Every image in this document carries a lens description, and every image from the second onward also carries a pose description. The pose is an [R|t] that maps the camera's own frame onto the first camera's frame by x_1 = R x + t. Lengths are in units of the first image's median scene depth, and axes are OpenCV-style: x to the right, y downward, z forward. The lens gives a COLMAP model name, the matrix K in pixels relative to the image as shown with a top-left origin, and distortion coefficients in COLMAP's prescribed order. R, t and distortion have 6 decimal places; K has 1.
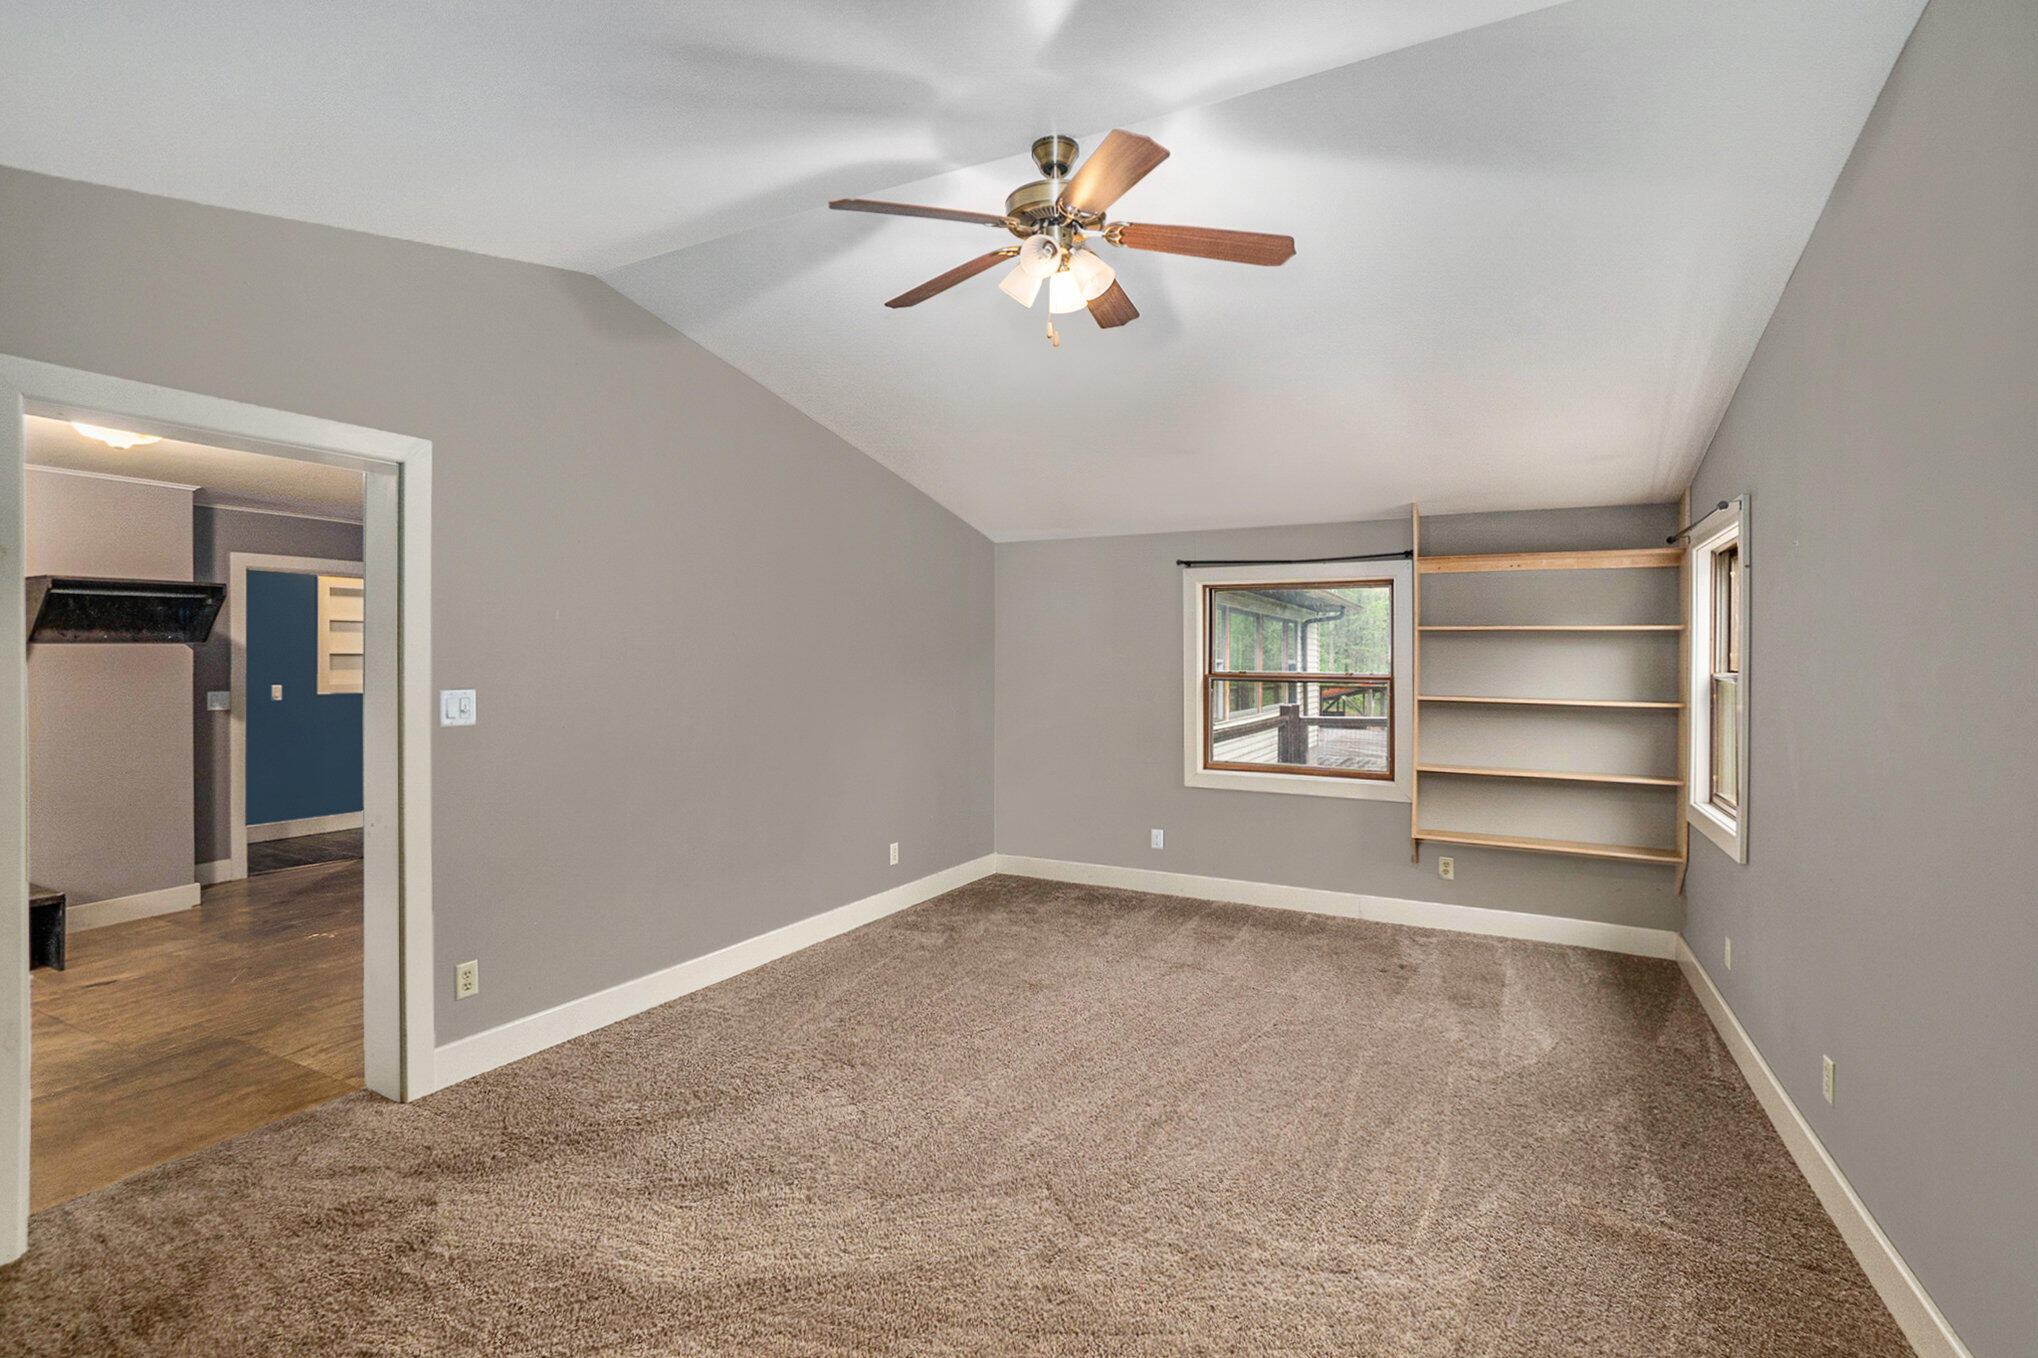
lens RADIAL K [[934.4, 0, 1015.8], [0, 934.4, 647.4], [0, 0, 1]] dist [0.000277, 0.000083]
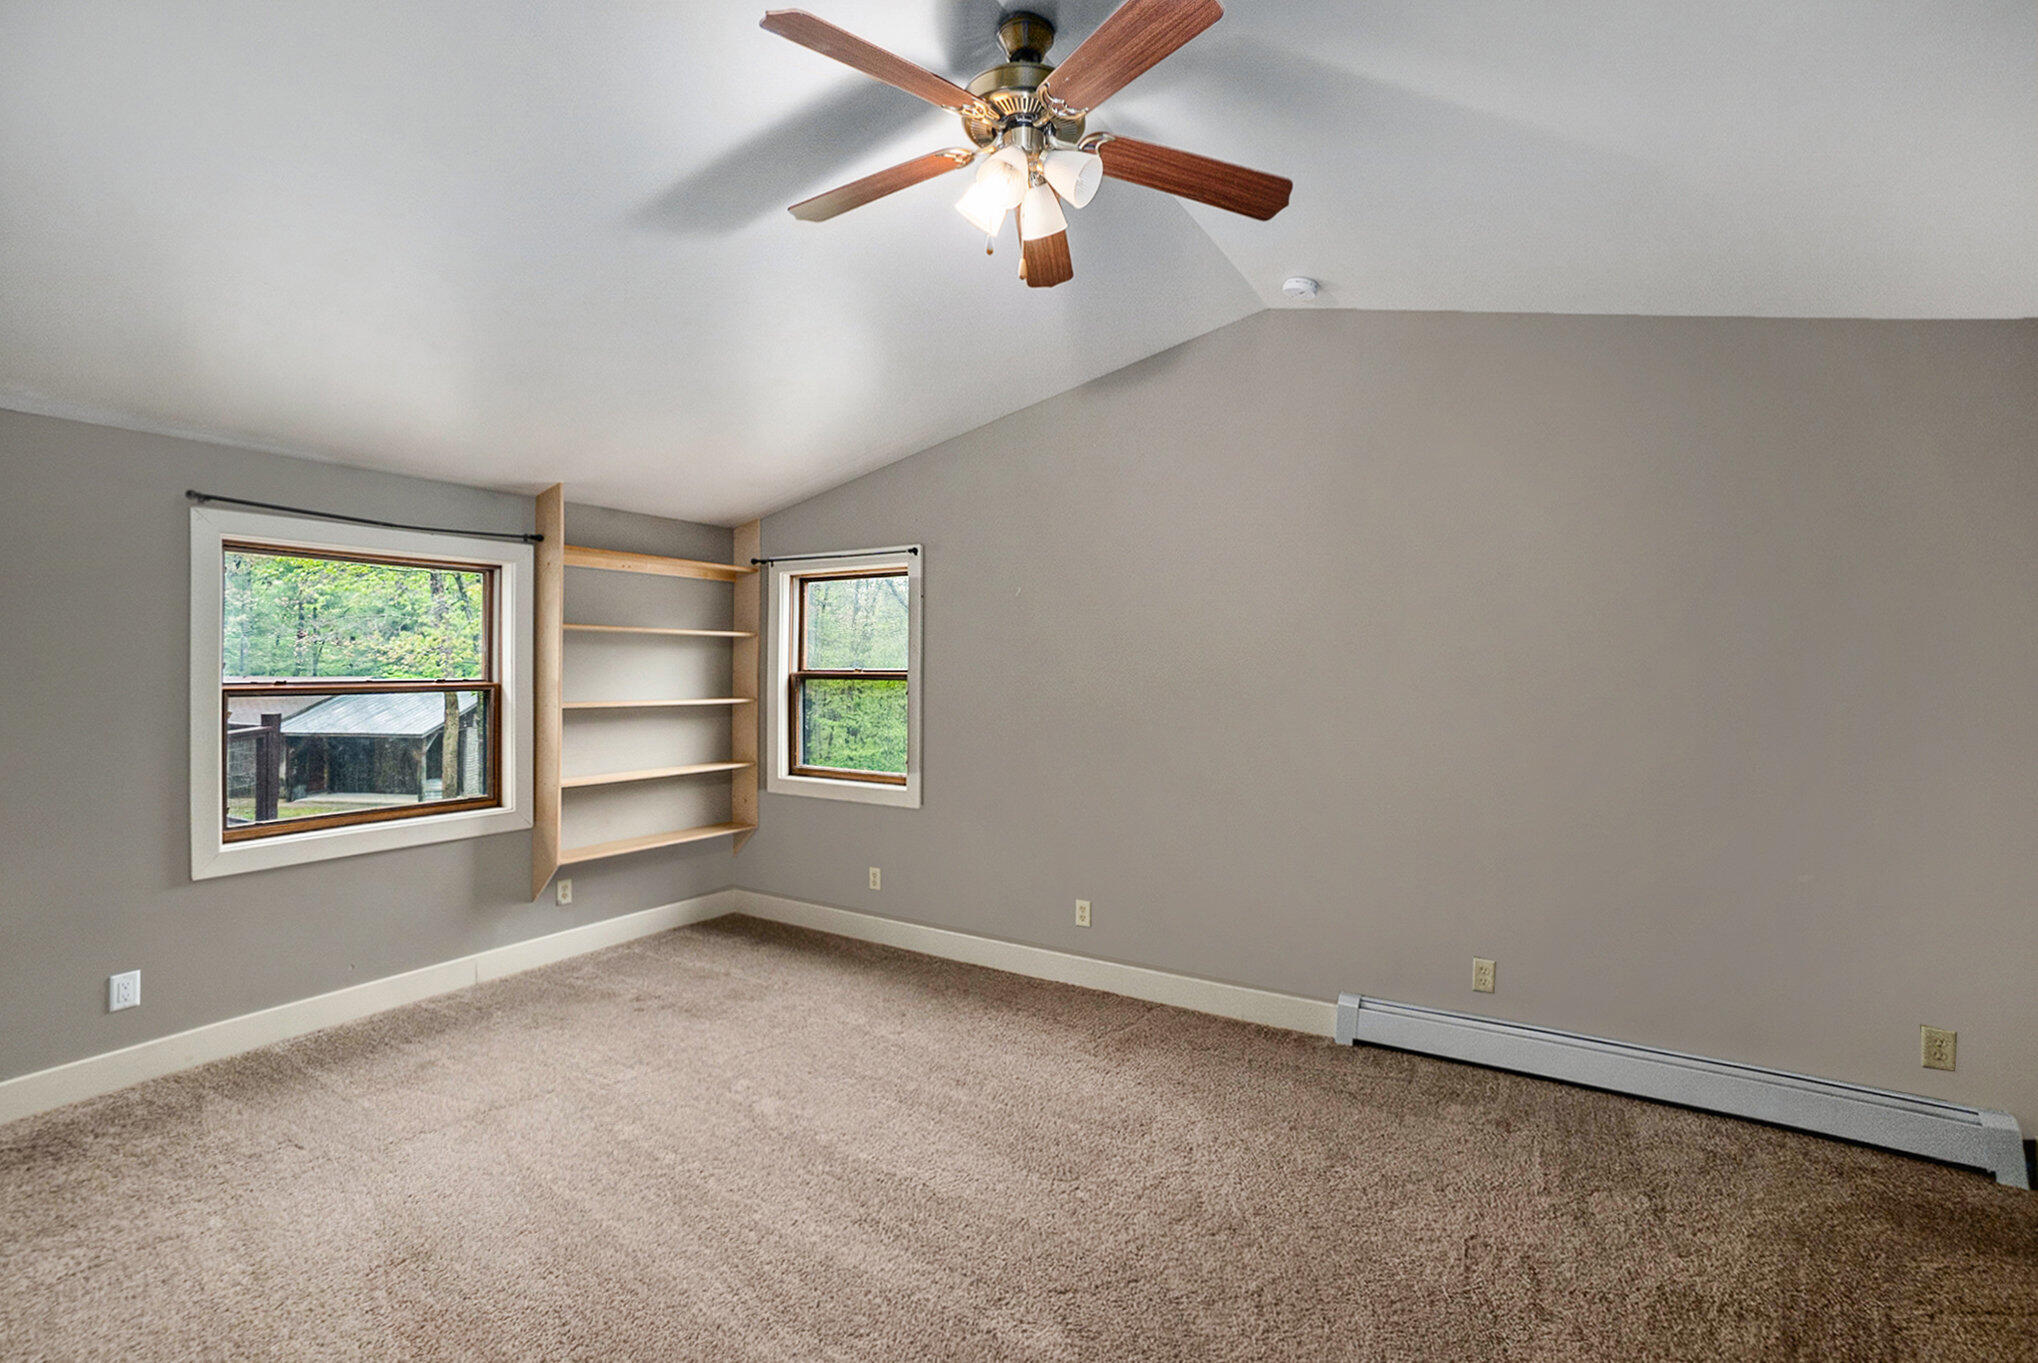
lens RADIAL K [[931.2, 0, 1019.0], [0, 931.2, 681.5], [0, 0, 1]] dist [-0.017312, 0.000676]
pose [[0.066240, -0.024620, 0.997500, -0.414700], [-0.018184, 0.999500, 0.025877, 0.000861], [-0.997638, -0.019852, 0.065760, 0.522500]]
